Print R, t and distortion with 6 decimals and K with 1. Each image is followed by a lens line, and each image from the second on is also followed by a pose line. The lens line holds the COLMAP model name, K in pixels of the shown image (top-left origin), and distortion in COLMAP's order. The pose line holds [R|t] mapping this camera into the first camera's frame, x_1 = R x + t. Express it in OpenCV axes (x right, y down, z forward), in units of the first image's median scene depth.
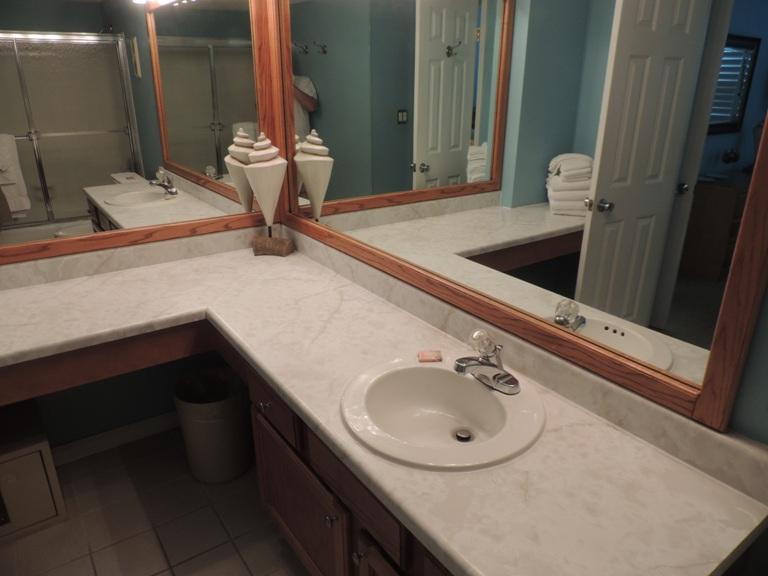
lens RADIAL K [[558.8, 0, 384.0], [0, 558.8, 288.0], [0, 0, 1]] dist [-0.009070, -0.005689]
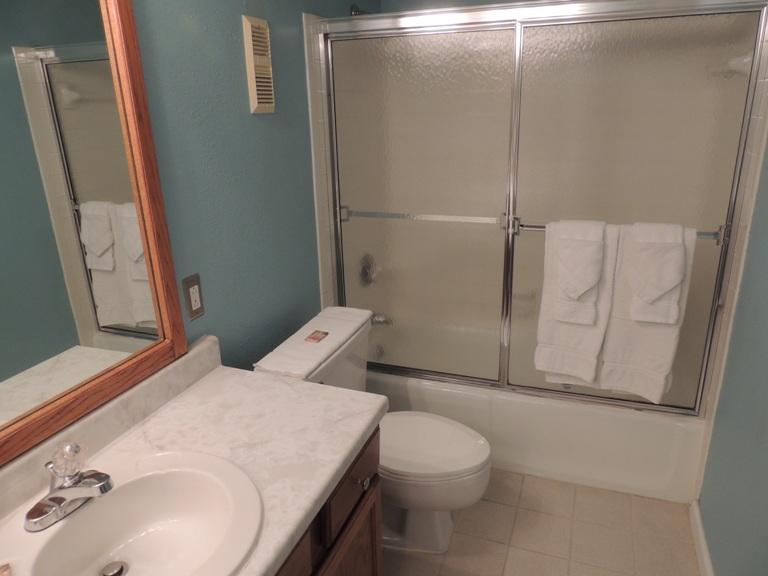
lens RADIAL K [[558.8, 0, 384.0], [0, 558.8, 288.0], [0, 0, 1]] dist [-0.009070, -0.005689]
pose [[-0.547088, -0.258147, 0.796276, -0.714139], [0.329424, 0.808102, 0.488314, -0.377757], [-0.769529, 0.529463, -0.357063, 0.958875]]
